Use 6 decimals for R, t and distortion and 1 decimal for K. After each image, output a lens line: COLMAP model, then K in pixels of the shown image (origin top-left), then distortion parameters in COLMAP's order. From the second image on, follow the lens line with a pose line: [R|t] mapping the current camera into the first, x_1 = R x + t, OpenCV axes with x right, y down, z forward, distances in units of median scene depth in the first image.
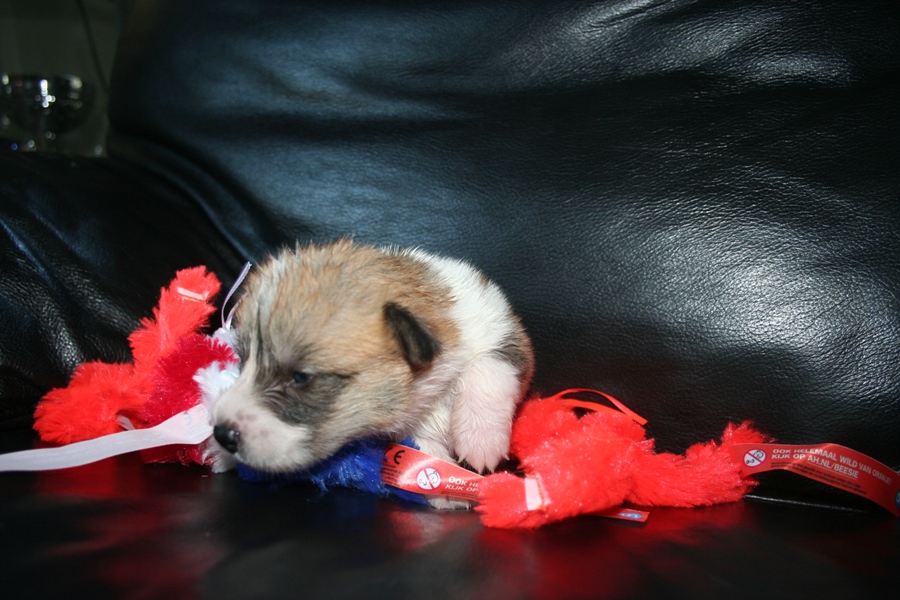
lens RADIAL K [[746.5, 0, 446.5], [0, 746.5, 302.9], [0, 0, 1]] dist [-0.103706, 0.083912]
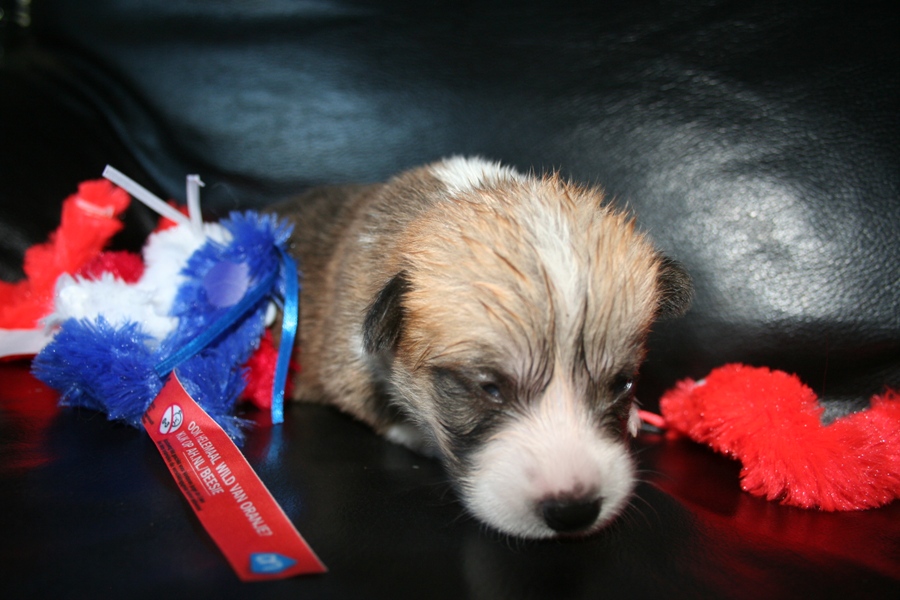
lens RADIAL K [[746.5, 0, 454.6], [0, 746.5, 297.1], [0, 0, 1]] dist [-0.103706, 0.083912]
pose [[0.999877, 0.007657, -0.013683, 0.159601], [-0.006538, 0.996772, 0.080019, 0.025101], [0.014252, -0.079920, 0.996699, 0.079389]]
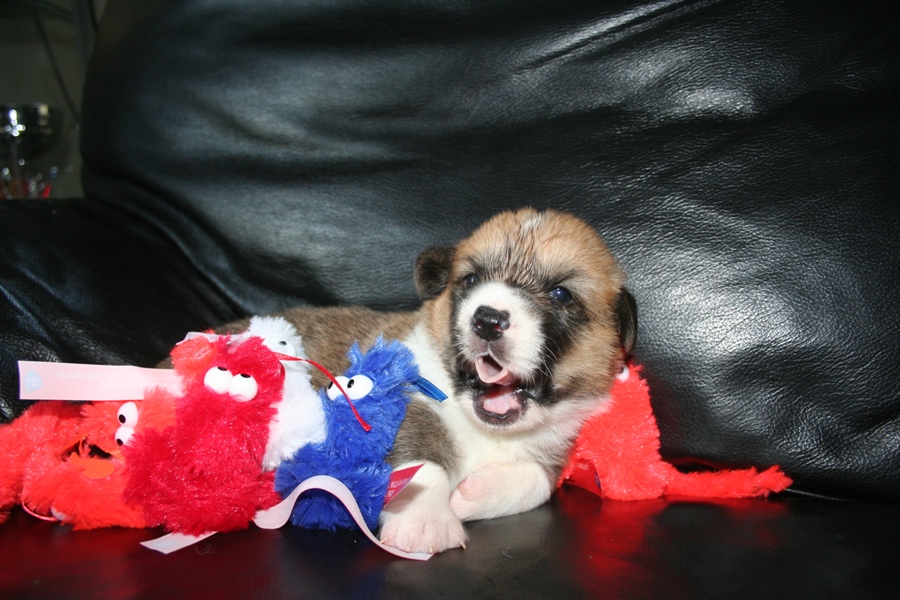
lens RADIAL K [[746.5, 0, 438.3], [0, 746.5, 309.3], [0, 0, 1]] dist [-0.103706, 0.083912]
pose [[0.997768, -0.065581, 0.012580, 0.036176], [0.065011, 0.997028, 0.041345, -0.073283], [-0.015254, -0.040435, 0.999066, -0.108843]]
